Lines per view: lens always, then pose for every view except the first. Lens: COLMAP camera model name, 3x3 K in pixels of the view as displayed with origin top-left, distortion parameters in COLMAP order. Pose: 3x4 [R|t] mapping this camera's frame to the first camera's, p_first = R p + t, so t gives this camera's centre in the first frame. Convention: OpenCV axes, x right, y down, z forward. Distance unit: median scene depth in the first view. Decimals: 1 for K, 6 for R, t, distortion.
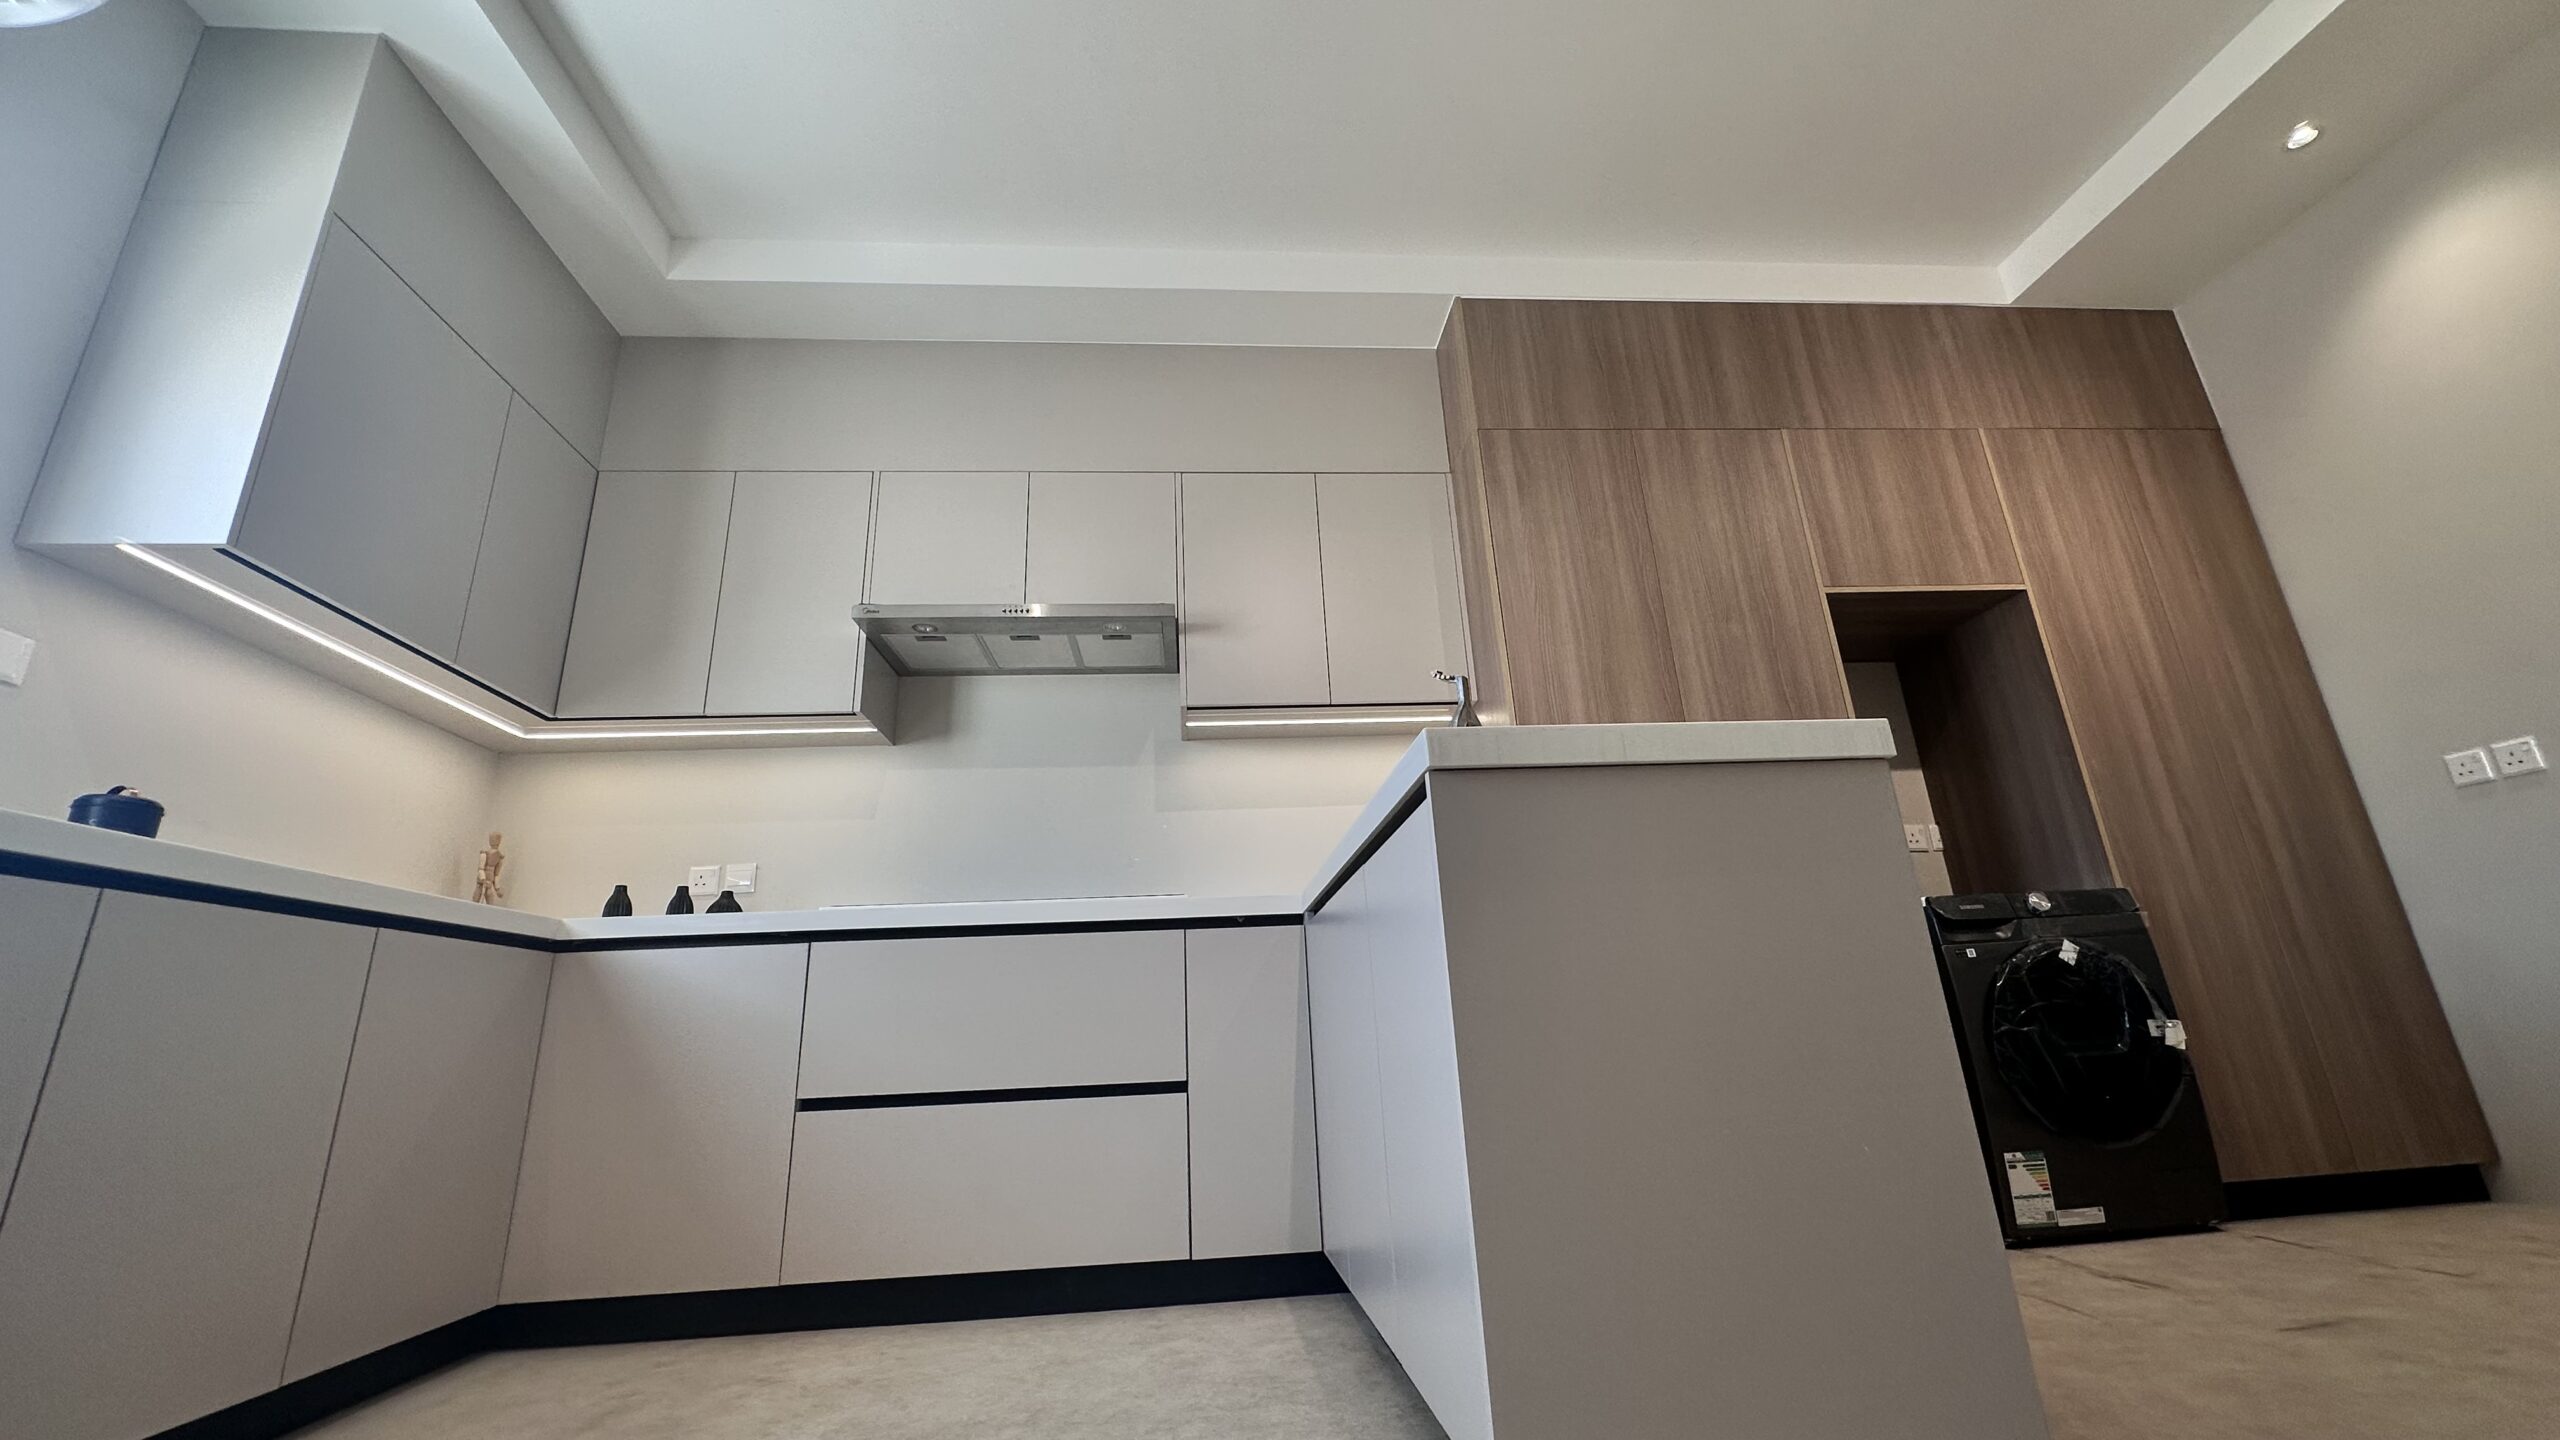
lens RADIAL K [[1019.2, 0, 1276.4], [0, 1019.2, 719.3], [0, 0, 1]] dist [-0.001345, 0.000564]
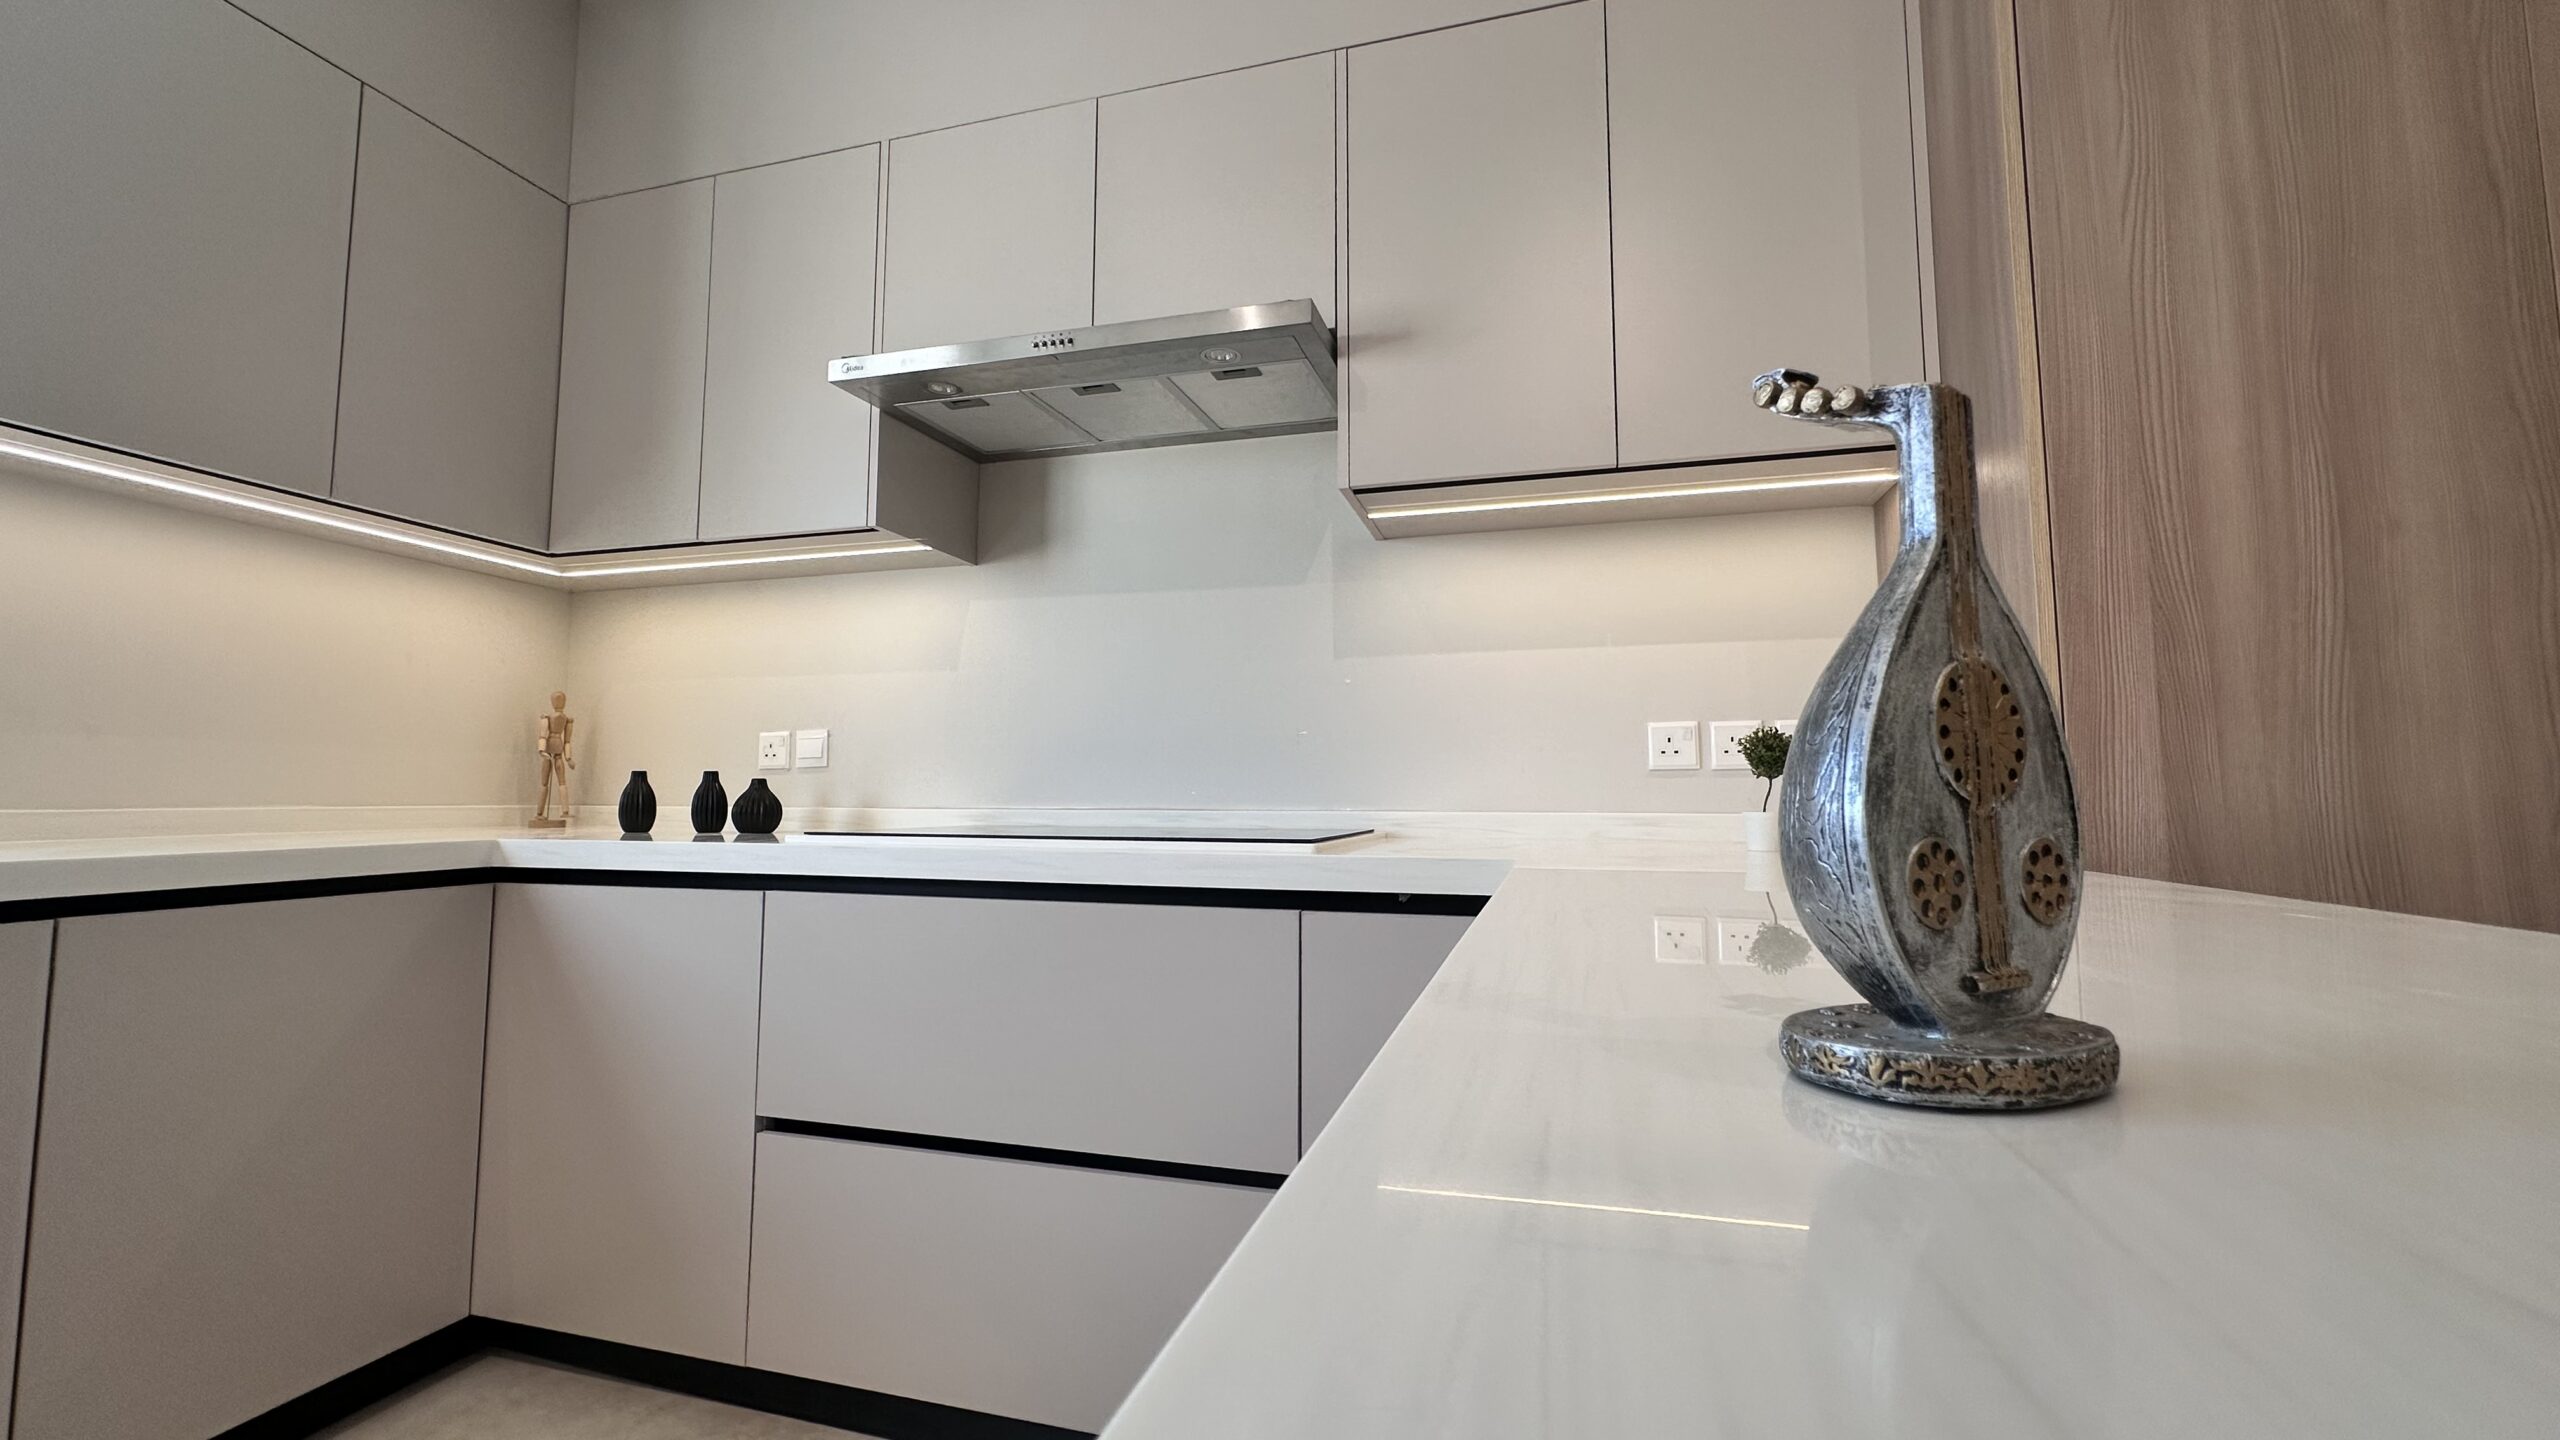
lens RADIAL K [[1019.2, 0, 1276.4], [0, 1019.2, 719.3], [0, 0, 1]] dist [-0.001345, 0.000564]
pose [[0.935960, 0.021871, -0.351426, 0.076788], [0.061737, 0.972414, 0.224943, -0.017993], [0.346652, -0.232233, 0.908791, 0.435673]]
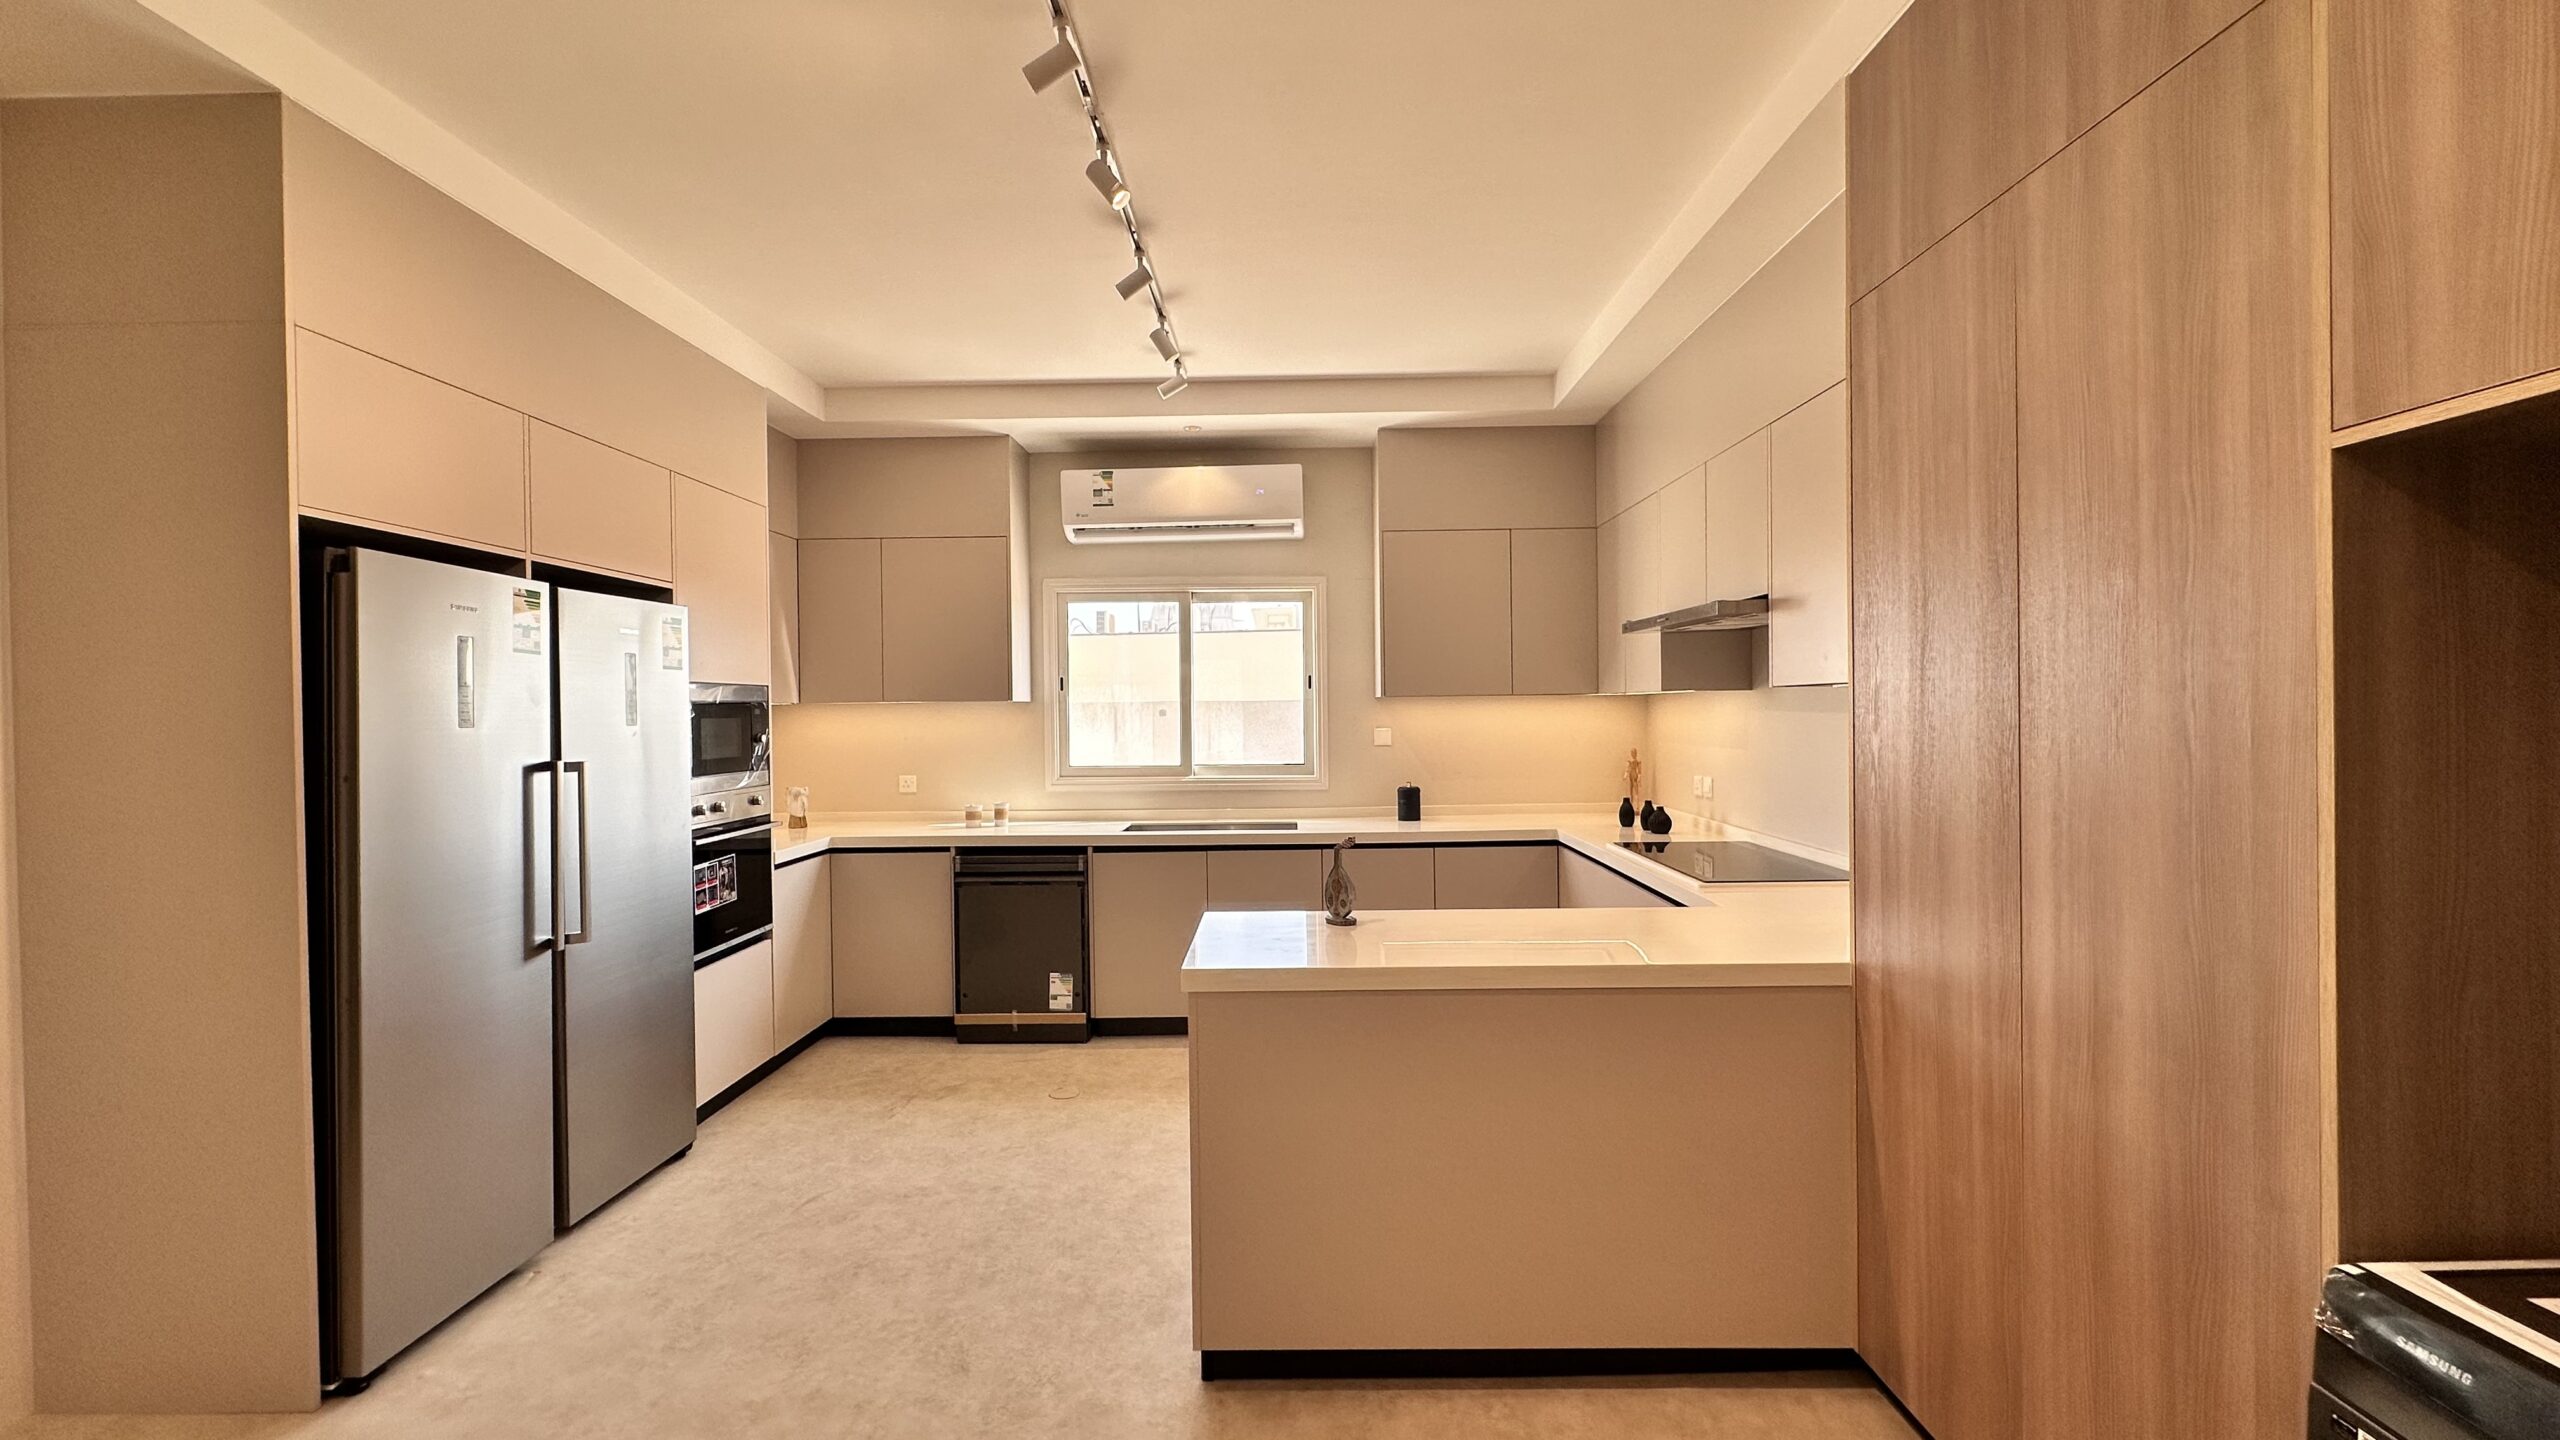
lens RADIAL K [[1019.2, 0, 1276.4], [0, 1019.2, 719.3], [0, 0, 1]] dist [-0.001345, 0.000564]
pose [[-0.097373, 0.057098, -0.993609, 0.962997], [0.319590, 0.947274, 0.023116, -0.162857], [0.942539, -0.315297, -0.110487, 0.634111]]
